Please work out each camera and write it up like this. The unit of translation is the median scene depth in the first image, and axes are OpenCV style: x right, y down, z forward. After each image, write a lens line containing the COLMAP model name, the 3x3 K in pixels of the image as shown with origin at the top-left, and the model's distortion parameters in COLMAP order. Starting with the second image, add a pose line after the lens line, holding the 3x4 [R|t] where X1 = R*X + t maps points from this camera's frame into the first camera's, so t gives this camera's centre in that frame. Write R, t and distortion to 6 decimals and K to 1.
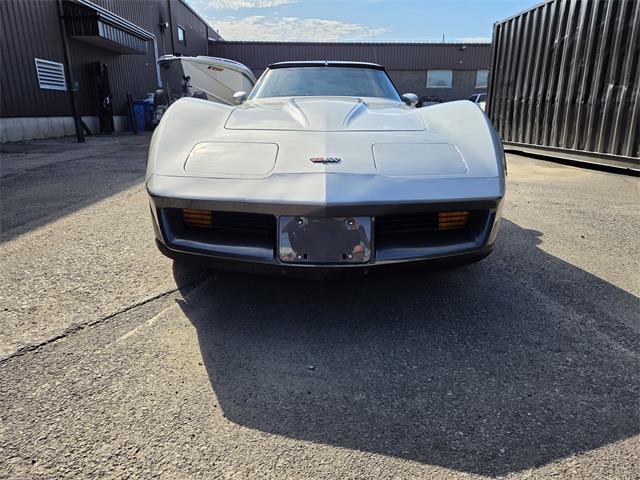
lens RADIAL K [[475.5, 0, 320.0], [0, 475.5, 240.0], [0, 0, 1]] dist [0.016586, -0.001079]
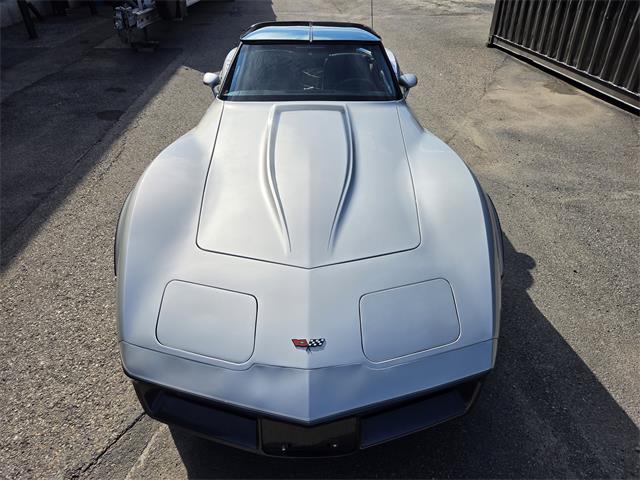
lens RADIAL K [[478.5, 0, 320.0], [0, 478.5, 240.0], [0, 0, 1]] dist [0.005721, 0.002905]
pose [[0.999746, -0.014410, 0.017353, 0.016598], [0.007910, 0.944441, 0.328585, -0.548380], [-0.021124, -0.328364, 0.944315, 0.148004]]
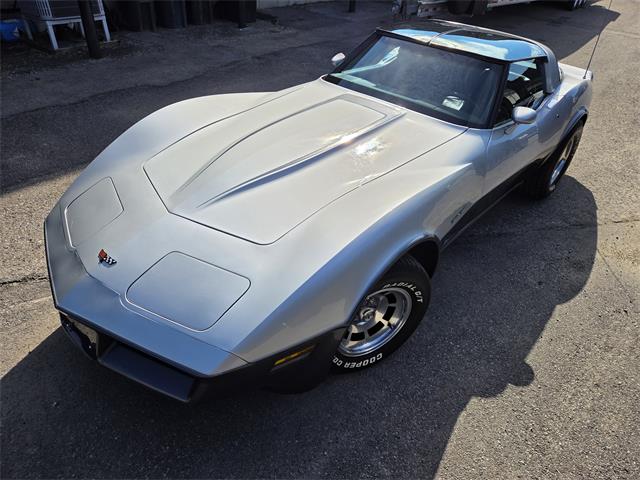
lens RADIAL K [[475.5, 0, 320.0], [0, 475.5, 240.0], [0, 0, 1]] dist [0.016586, -0.001079]
pose [[0.726976, 0.419444, -0.543666, 0.773468], [-0.217302, 0.891590, 0.397301, -0.614956], [0.651372, -0.170689, 0.739310, 0.419978]]
